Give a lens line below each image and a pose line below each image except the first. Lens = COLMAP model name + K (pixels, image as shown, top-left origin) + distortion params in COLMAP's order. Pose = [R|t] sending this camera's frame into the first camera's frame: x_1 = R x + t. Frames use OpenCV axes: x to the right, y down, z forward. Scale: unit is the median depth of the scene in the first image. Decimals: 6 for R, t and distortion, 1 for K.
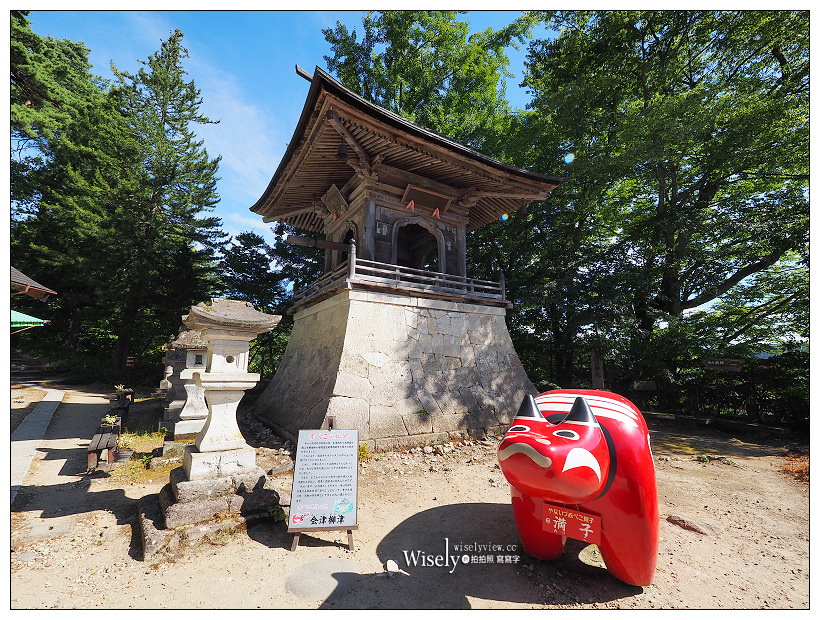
lens RADIAL K [[357.7, 0, 410.0], [0, 357.7, 310.0], [0, 0, 1]] dist [-0.001188, -0.000342]
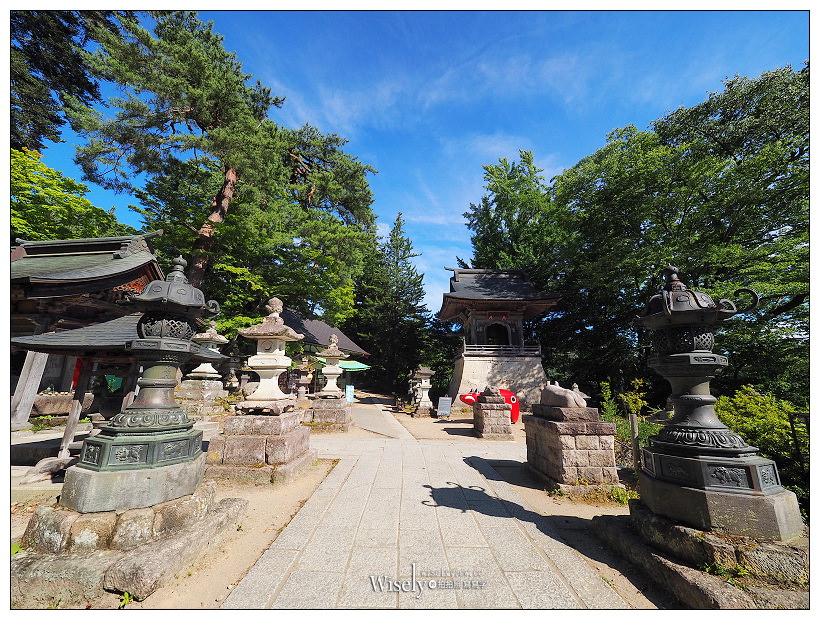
lens RADIAL K [[321.7, 0, 410.0], [0, 321.7, 310.0], [0, 0, 1]] dist [0.000983, 0.000078]
pose [[0.840757, -0.121799, -0.527534, 0.709386], [0.074633, 0.991138, -0.109892, -0.144245], [0.536244, 0.053021, 0.842396, -1.154024]]
